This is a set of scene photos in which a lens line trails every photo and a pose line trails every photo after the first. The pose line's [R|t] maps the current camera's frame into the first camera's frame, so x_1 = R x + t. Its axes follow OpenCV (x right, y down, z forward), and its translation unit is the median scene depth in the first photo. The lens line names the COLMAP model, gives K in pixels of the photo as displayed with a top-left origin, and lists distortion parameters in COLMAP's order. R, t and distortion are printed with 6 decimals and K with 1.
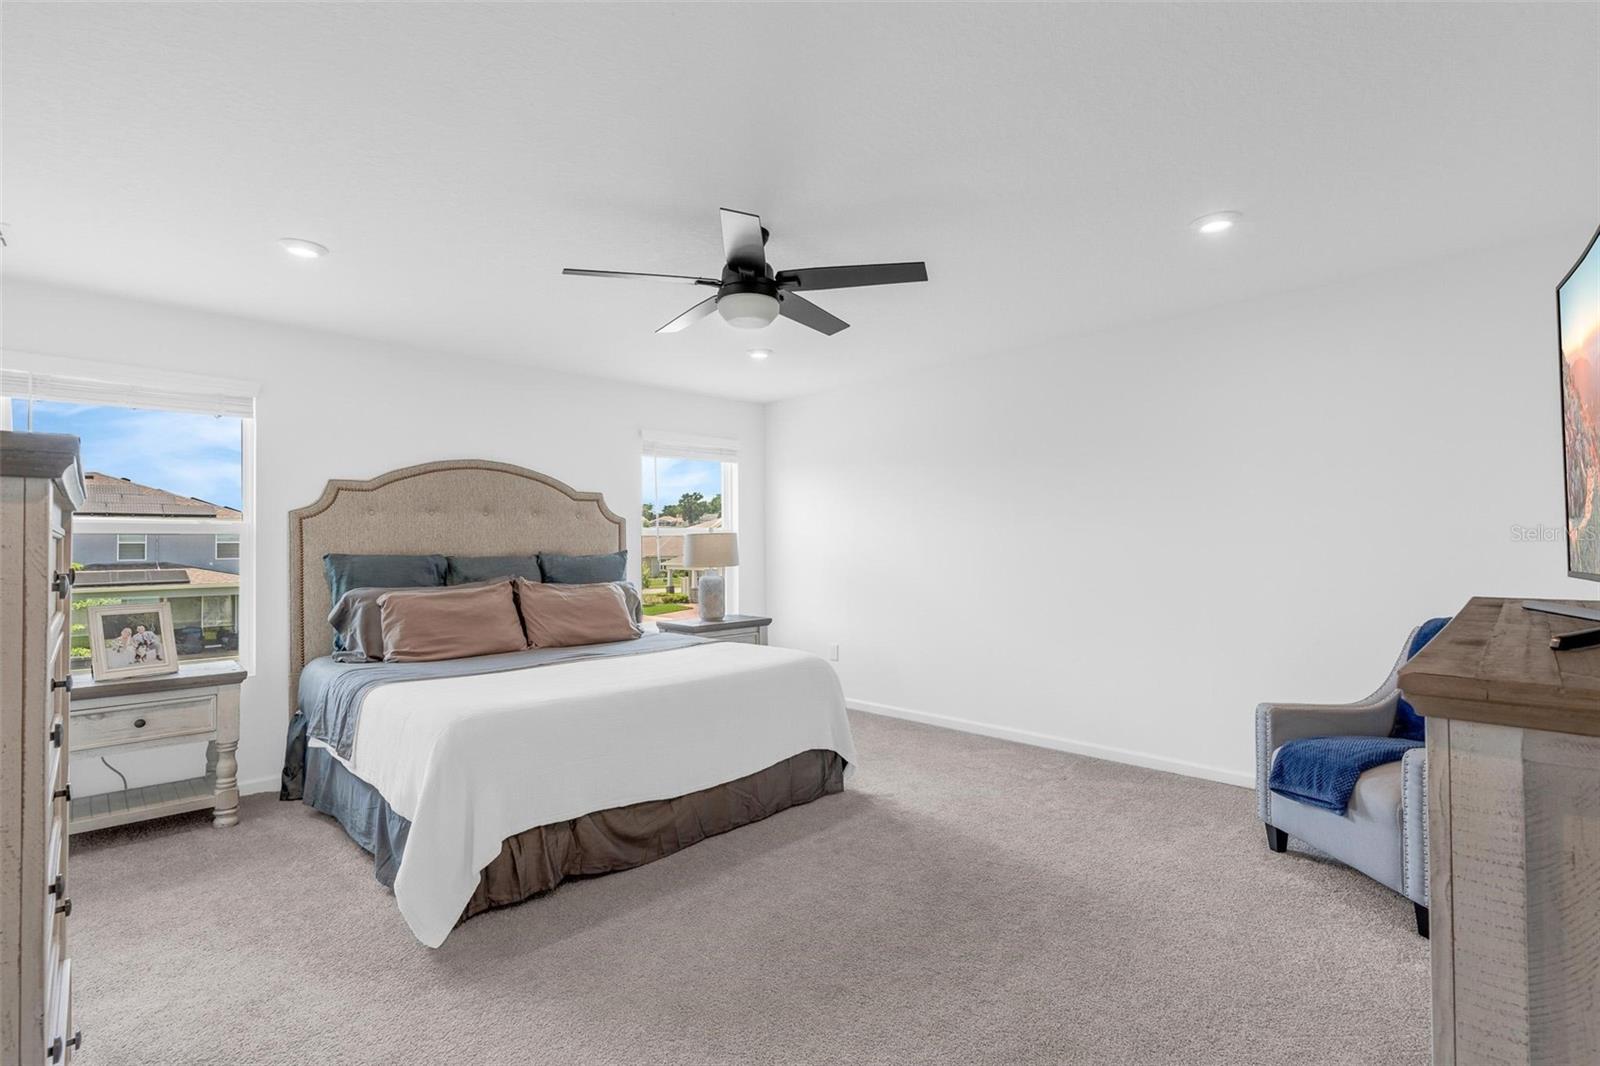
lens RADIAL K [[732.4, 0, 796.5], [0, 732.4, 532.7], [0, 0, 1]] dist [-0.005600, 0.000195]
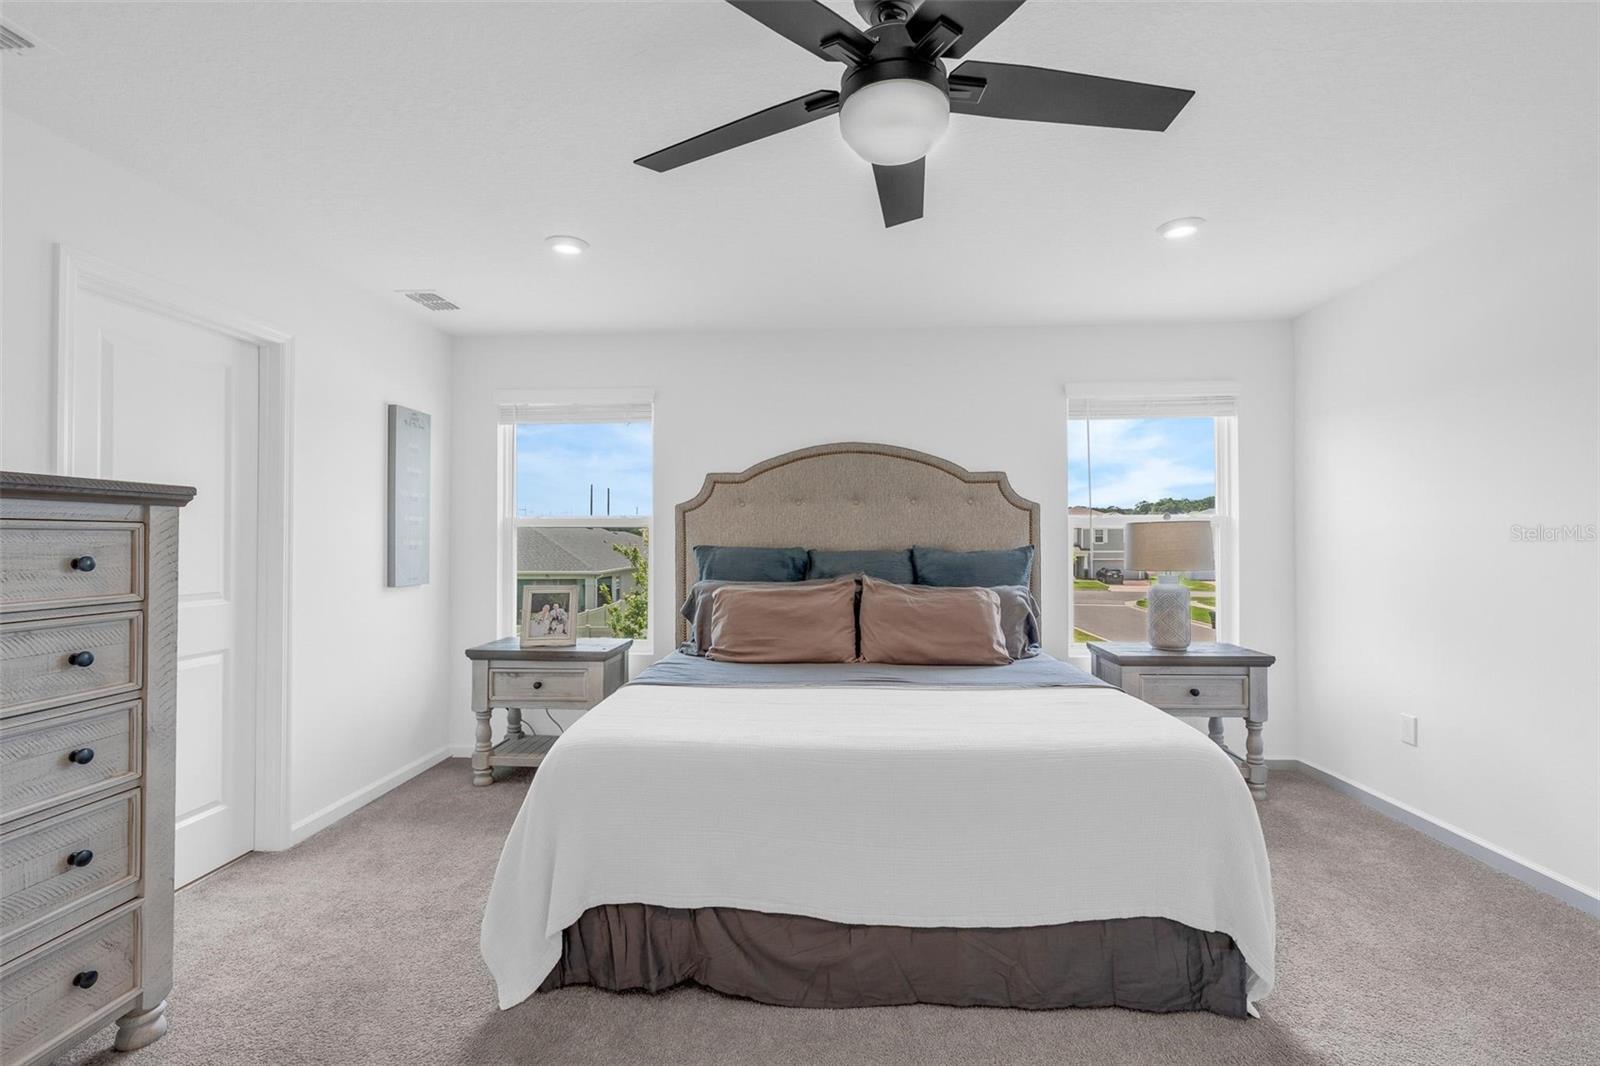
lens RADIAL K [[732.4, 0, 796.5], [0, 732.4, 532.7], [0, 0, 1]] dist [-0.005600, 0.000195]
pose [[0.673752, -0.000208, -0.738958, 0.215180], [0.008766, 0.999932, 0.007712, 0.004035], [0.738906, -0.011673, 0.673708, 0.398098]]
